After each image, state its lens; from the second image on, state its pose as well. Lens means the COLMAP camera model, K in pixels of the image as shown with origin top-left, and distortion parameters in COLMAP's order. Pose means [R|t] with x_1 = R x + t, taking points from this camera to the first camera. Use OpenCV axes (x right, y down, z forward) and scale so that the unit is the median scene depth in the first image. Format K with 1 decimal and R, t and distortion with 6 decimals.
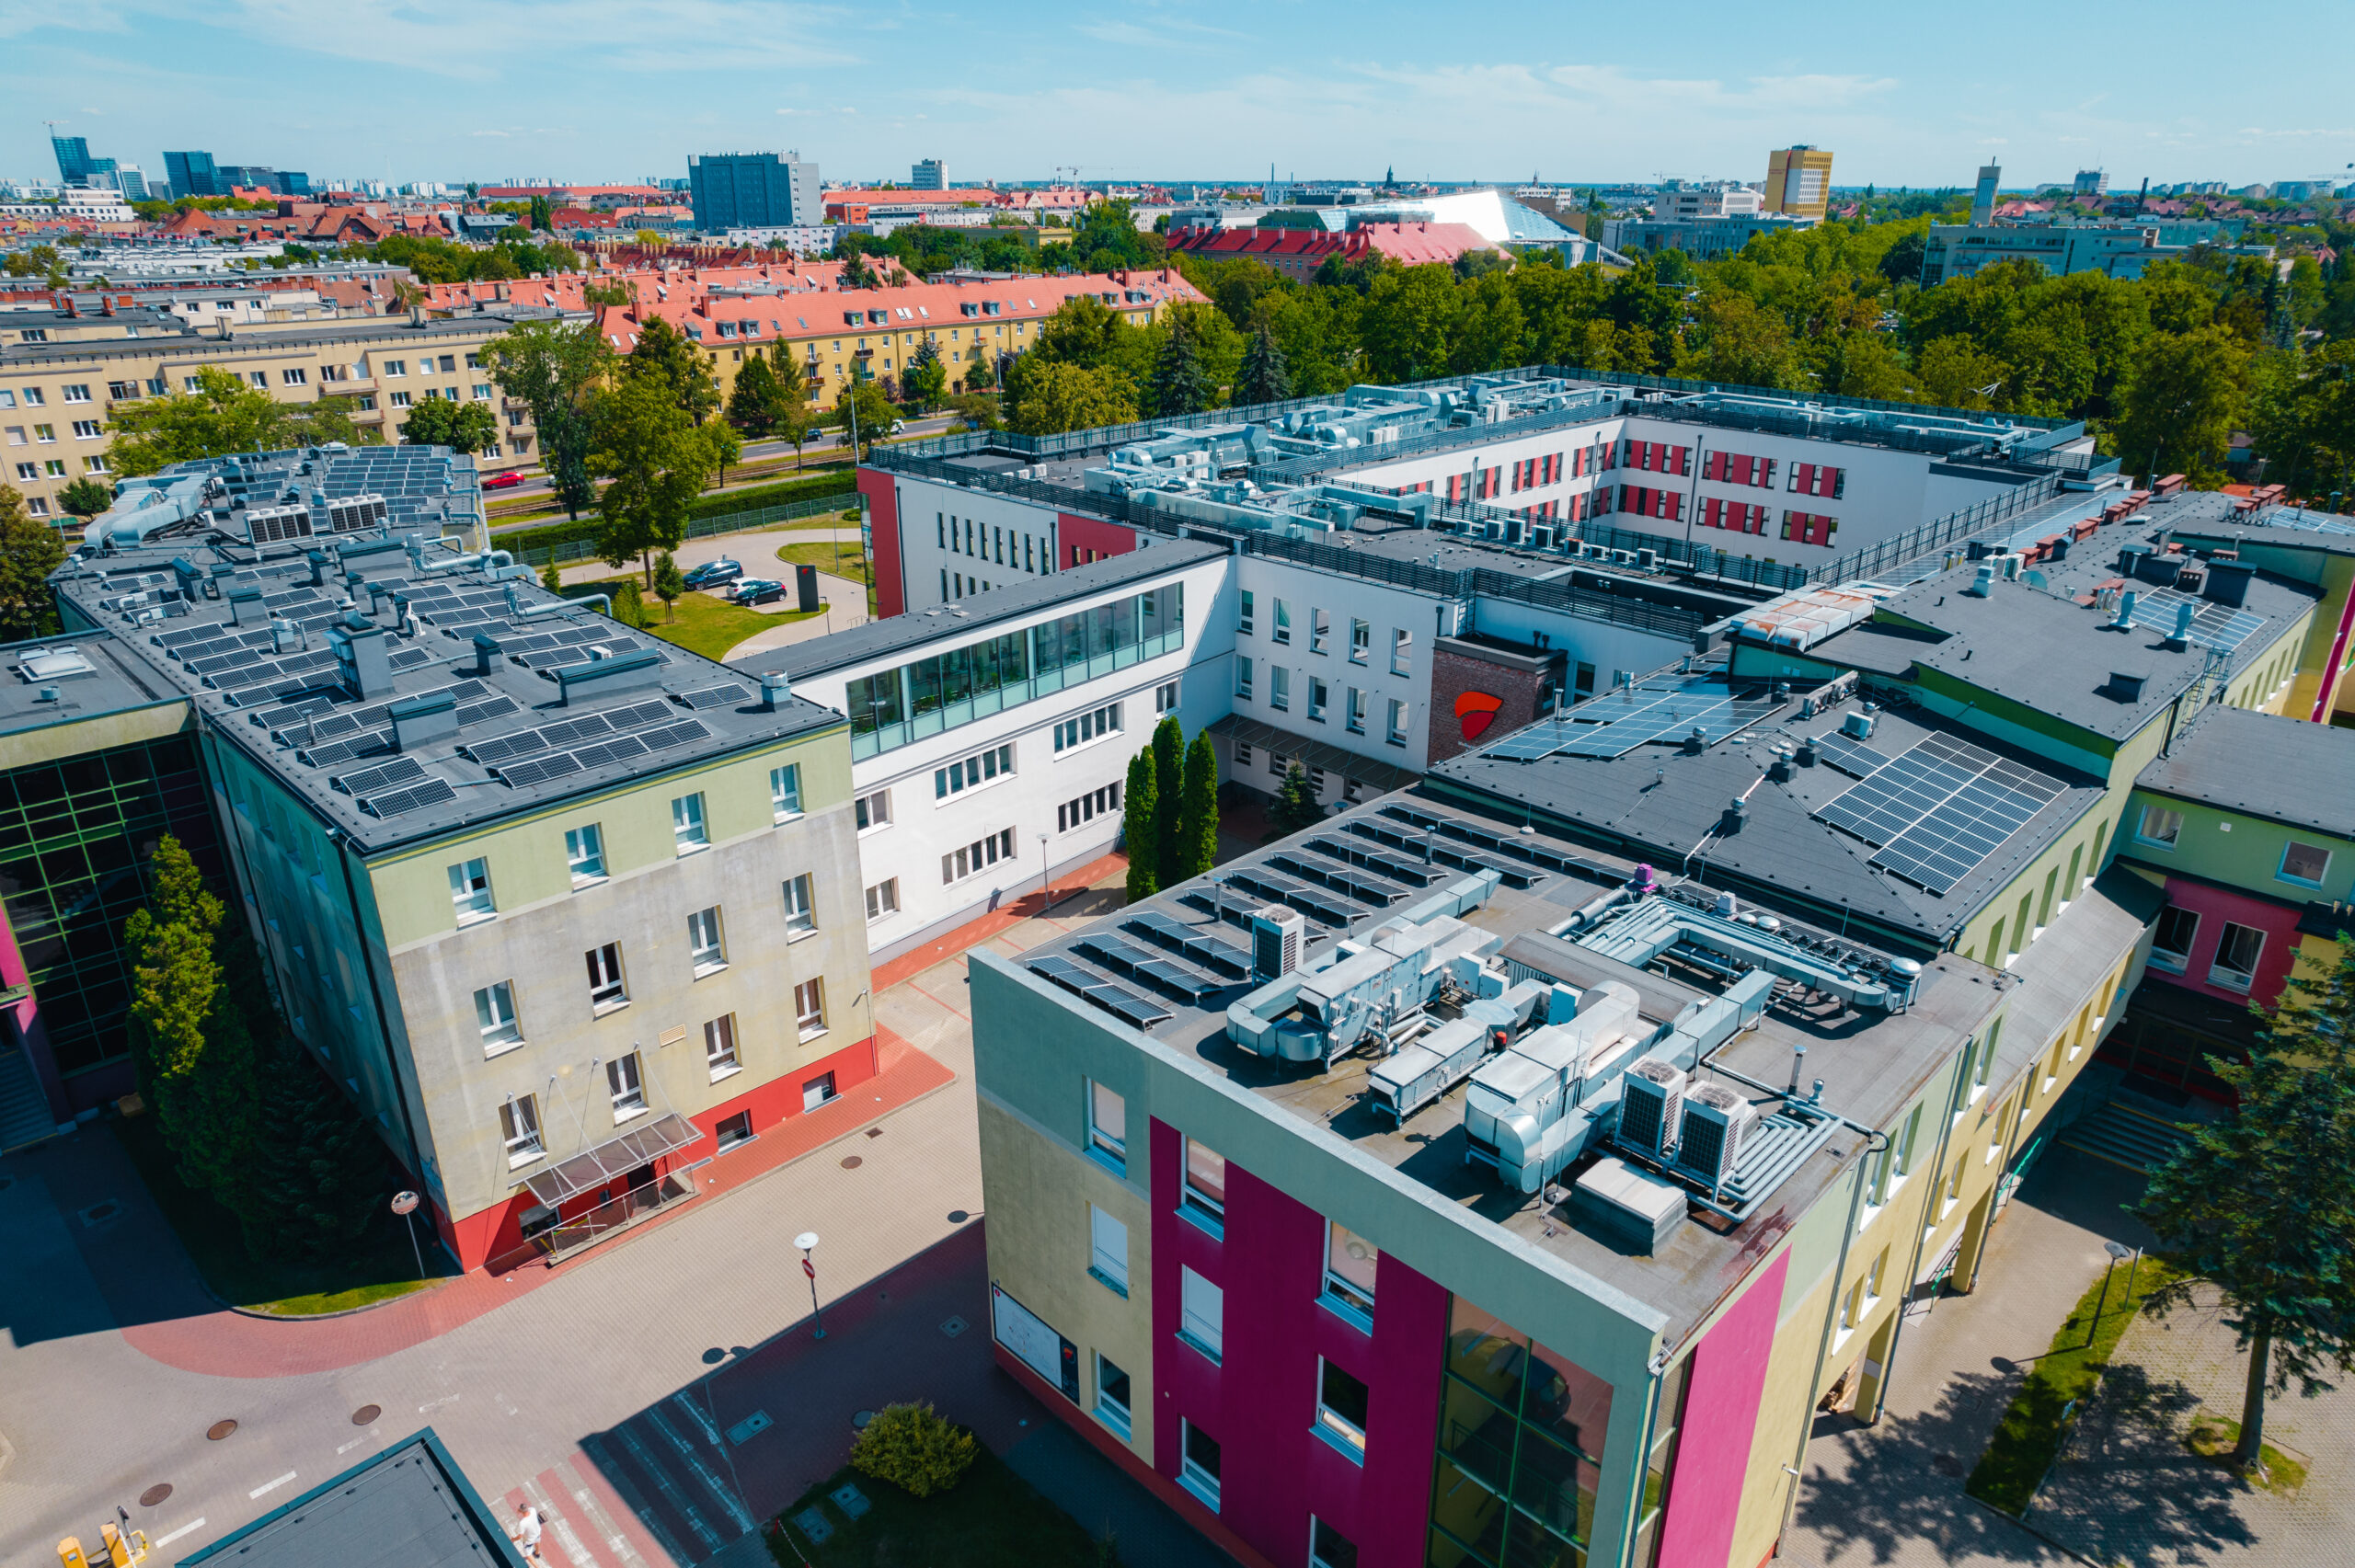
lens RADIAL K [[1508.3, 0, 1183.4], [0, 1508.3, 789.3], [0, 0, 1]] dist [-0.078757, 0.072611]
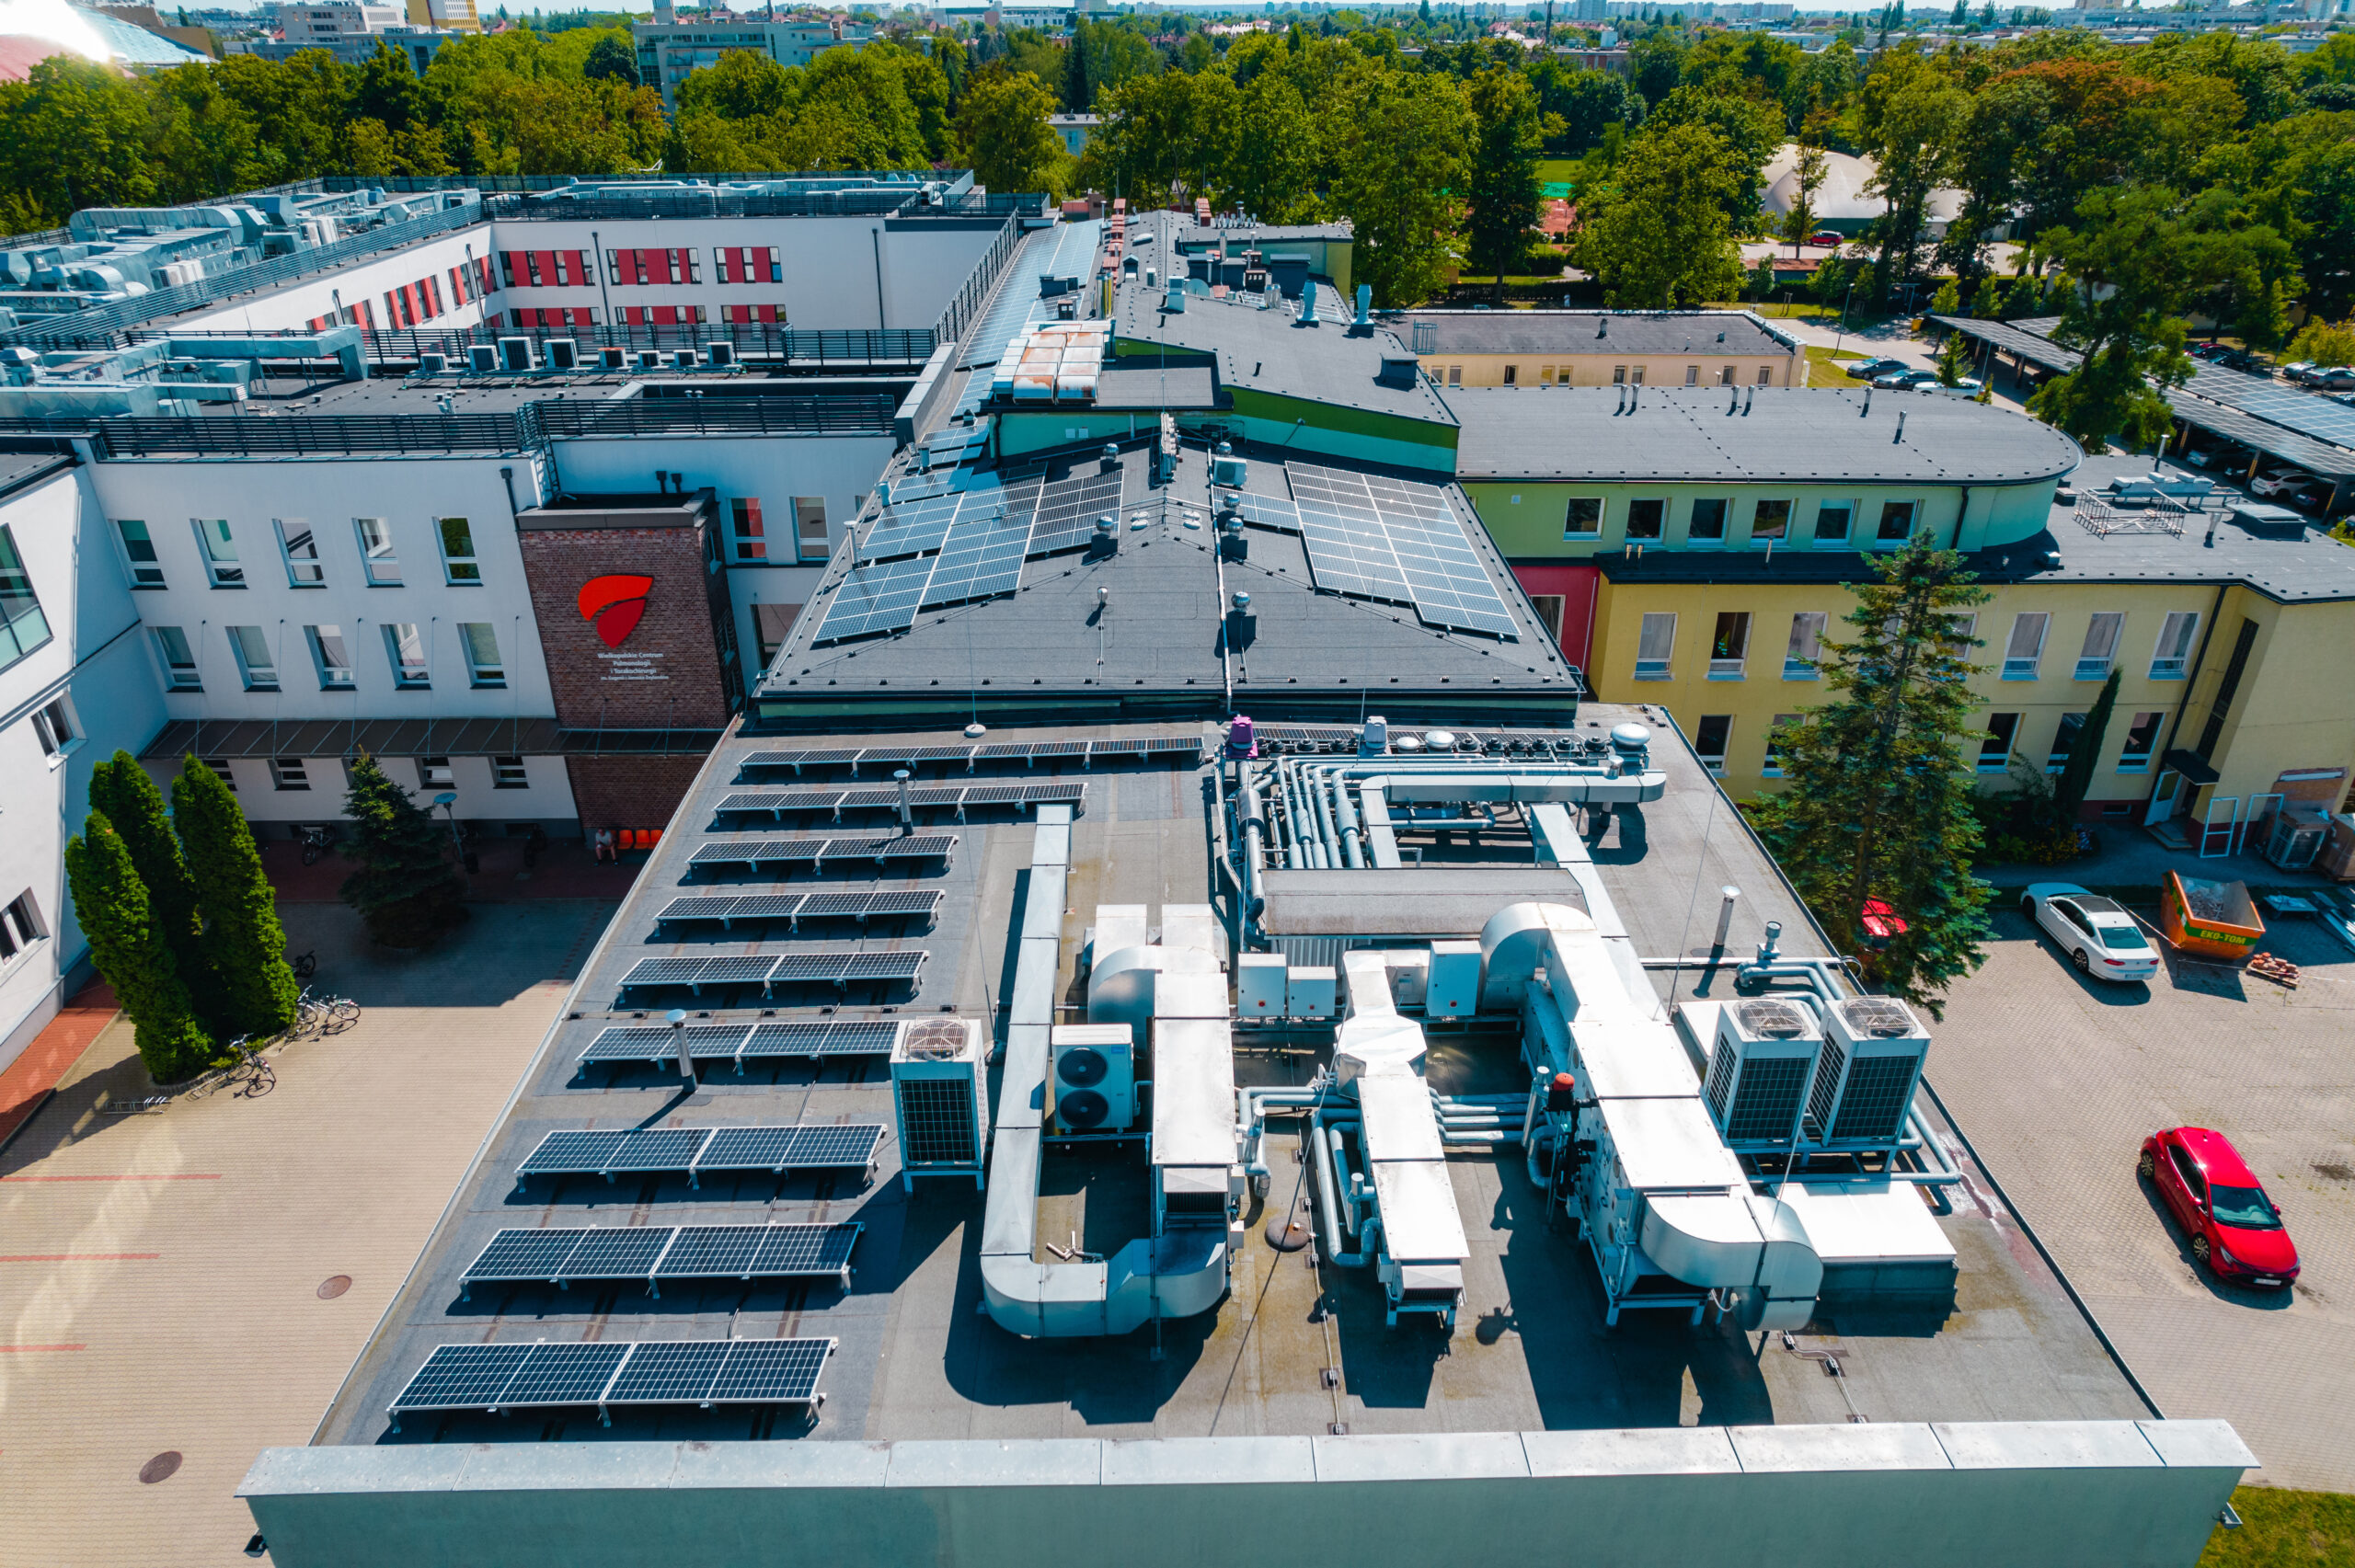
lens RADIAL K [[1508.3, 0, 1183.4], [0, 1508.3, 789.3], [0, 0, 1]] dist [-0.078757, 0.072611]
pose [[0.695399, -0.335371, 0.635567, -0.077643], [0.273109, 0.941400, 0.197932, -0.031822], [-0.664704, 0.035937, 0.746242, 0.280617]]
